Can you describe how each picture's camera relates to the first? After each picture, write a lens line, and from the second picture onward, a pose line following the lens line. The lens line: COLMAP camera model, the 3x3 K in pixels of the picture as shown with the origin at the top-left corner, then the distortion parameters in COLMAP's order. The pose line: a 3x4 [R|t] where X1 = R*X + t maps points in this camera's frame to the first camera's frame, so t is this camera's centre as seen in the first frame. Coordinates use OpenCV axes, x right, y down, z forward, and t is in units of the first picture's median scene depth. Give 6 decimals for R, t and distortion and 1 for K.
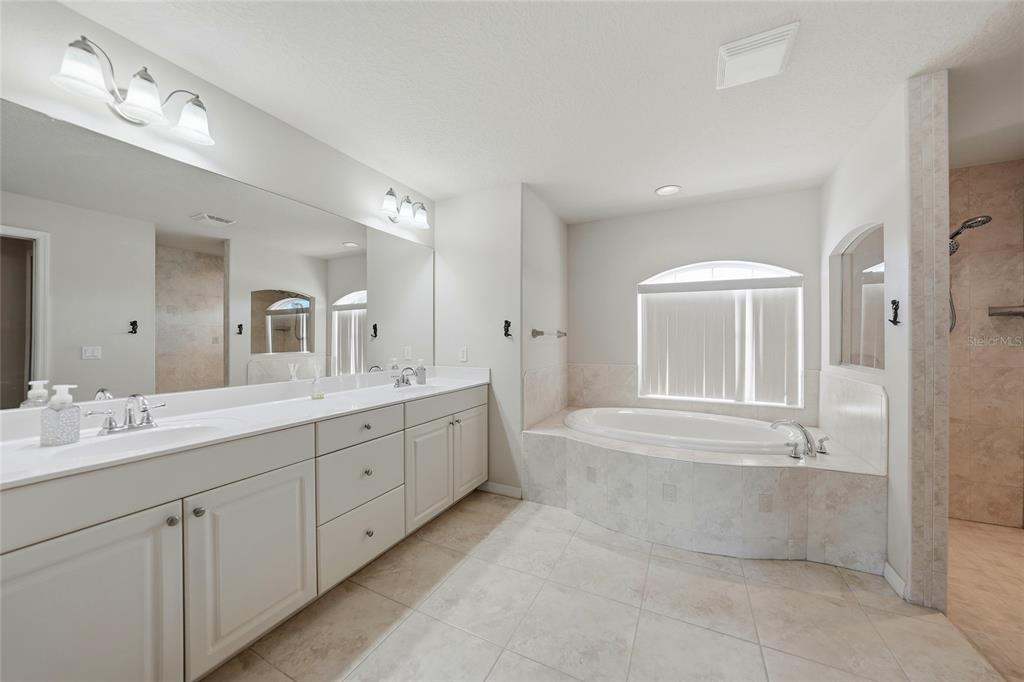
lens RADIAL K [[360.9, 0, 507.3], [0, 360.9, 339.7], [0, 0, 1]] dist [-0.024856, 0.004891]
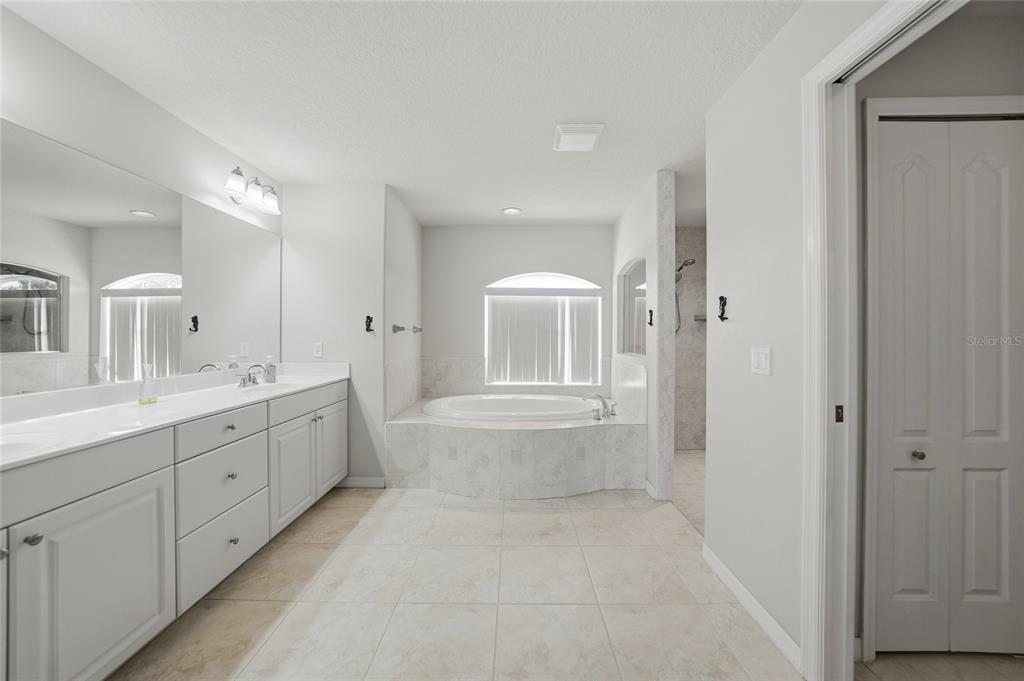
lens RADIAL K [[360.9, 0, 506.6], [0, 360.9, 337.7], [0, 0, 1]] dist [-0.024856, 0.004891]
pose [[0.903107, -0.000981, 0.429414, -0.107546], [-0.001777, 0.999980, 0.006023, 0.001578], [-0.429412, -0.006203, 0.903088, -0.110298]]
